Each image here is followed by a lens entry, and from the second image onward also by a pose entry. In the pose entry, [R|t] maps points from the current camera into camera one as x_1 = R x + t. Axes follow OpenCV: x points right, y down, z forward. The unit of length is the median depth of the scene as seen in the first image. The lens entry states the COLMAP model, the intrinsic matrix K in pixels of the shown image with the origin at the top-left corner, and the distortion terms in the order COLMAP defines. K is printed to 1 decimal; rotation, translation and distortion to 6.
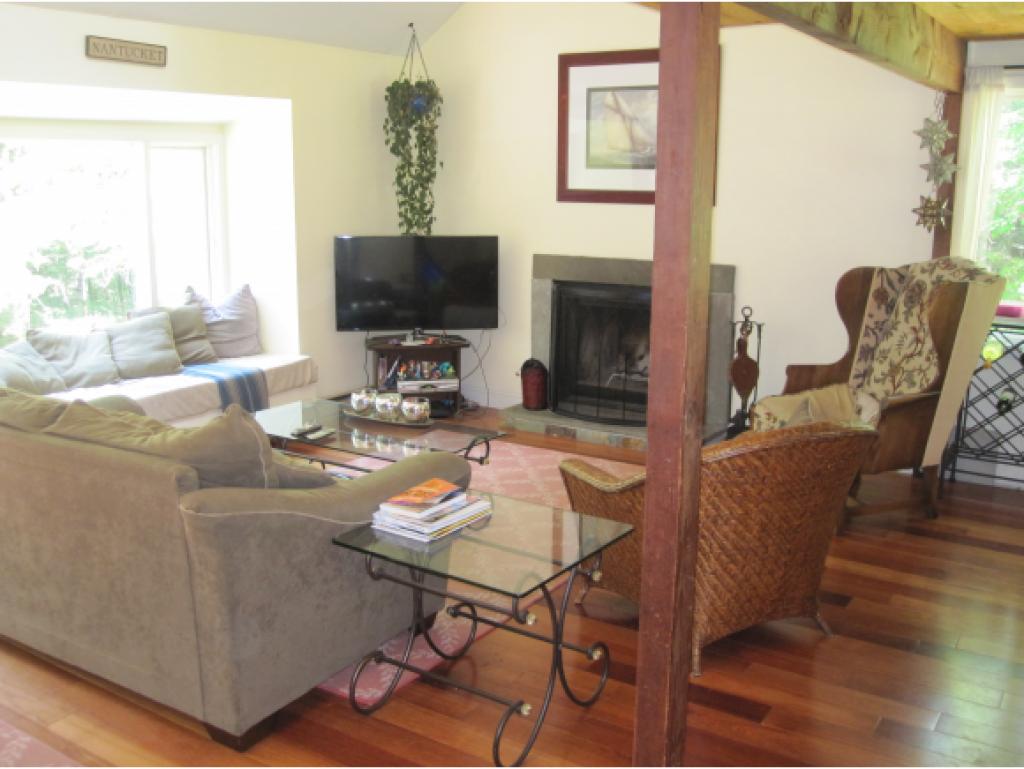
lens RADIAL K [[997.0, 0, 511.8], [0, 997.0, 383.9], [0, 0, 1]] dist [0.008041, 0.000000]
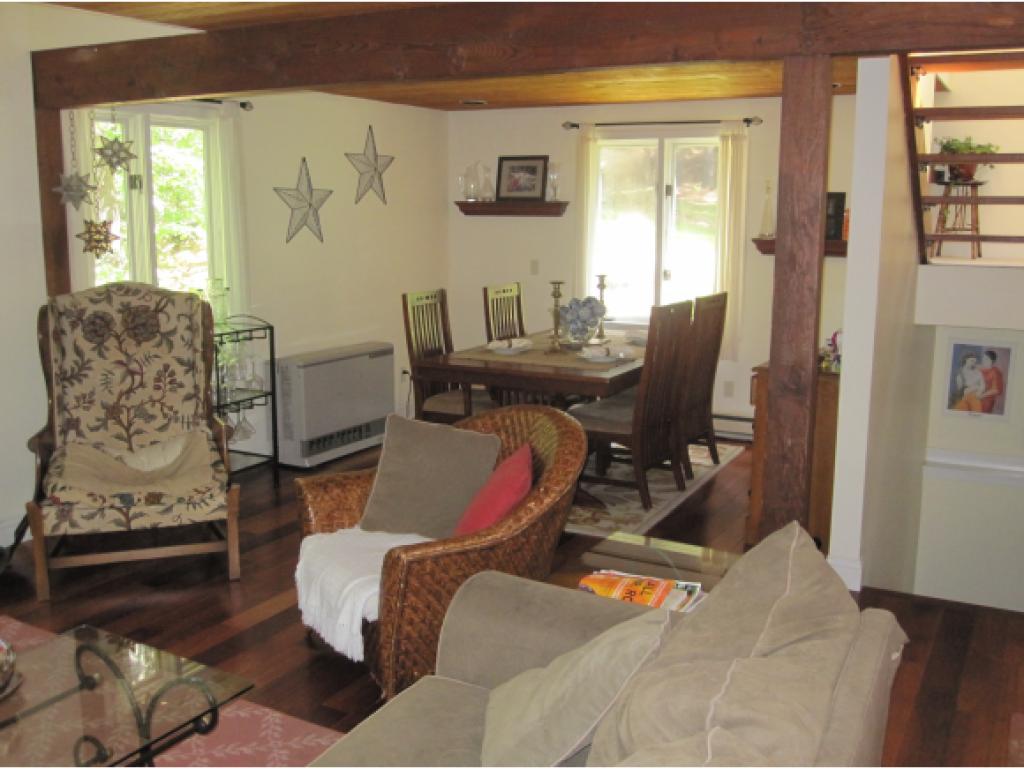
lens RADIAL K [[997.0, 0, 511.5], [0, 997.0, 384.0], [0, 0, 1]] dist [0.008041, 0.000000]
pose [[-0.071712, -0.184688, 0.980177, -0.533146], [0.202059, 0.959642, 0.195602, -0.143217], [-0.976744, 0.212081, -0.031500, 0.675761]]
